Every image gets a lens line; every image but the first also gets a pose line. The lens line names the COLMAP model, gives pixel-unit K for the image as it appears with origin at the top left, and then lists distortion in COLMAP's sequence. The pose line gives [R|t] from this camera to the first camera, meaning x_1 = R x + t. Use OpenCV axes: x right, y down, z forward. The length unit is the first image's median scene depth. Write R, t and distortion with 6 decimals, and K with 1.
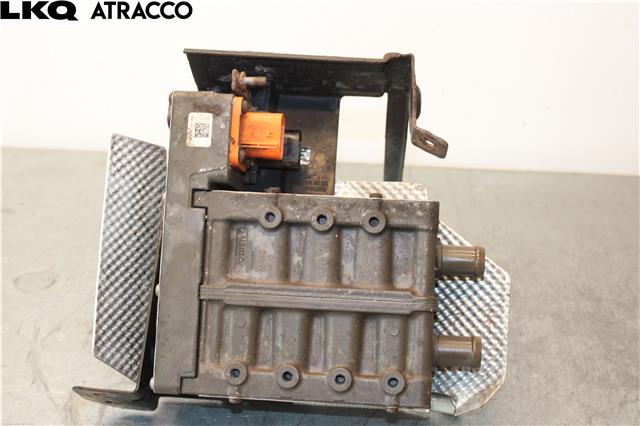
lens RADIAL K [[975.6, 0, 320.0], [0, 975.6, 213.0], [0, 0, 1]] dist [0.023115, 0.022862]
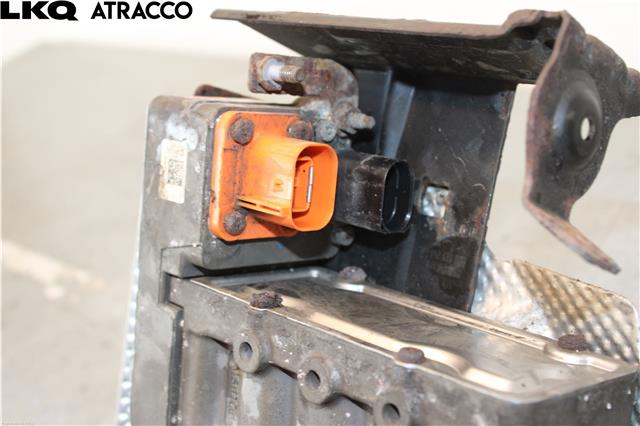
lens RADIAL K [[975.6, 0, 320.0], [0, 975.6, 213.0], [0, 0, 1]] dist [0.023115, 0.022862]
pose [[0.727148, 0.119451, -0.676008, 0.323667], [0.013738, 0.982015, 0.188301, -0.167211], [0.686343, -0.146210, 0.712430, 0.656790]]
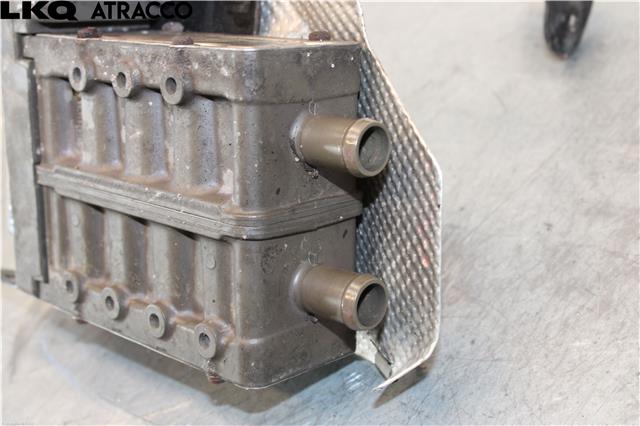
lens RADIAL K [[975.6, 0, 320.0], [0, 975.6, 213.0], [0, 0, 1]] dist [0.023115, 0.022862]
pose [[0.751528, 0.100183, -0.652050, 0.523652], [0.097563, 0.960655, 0.260046, -0.063327], [0.652447, -0.259048, 0.712185, 0.597179]]
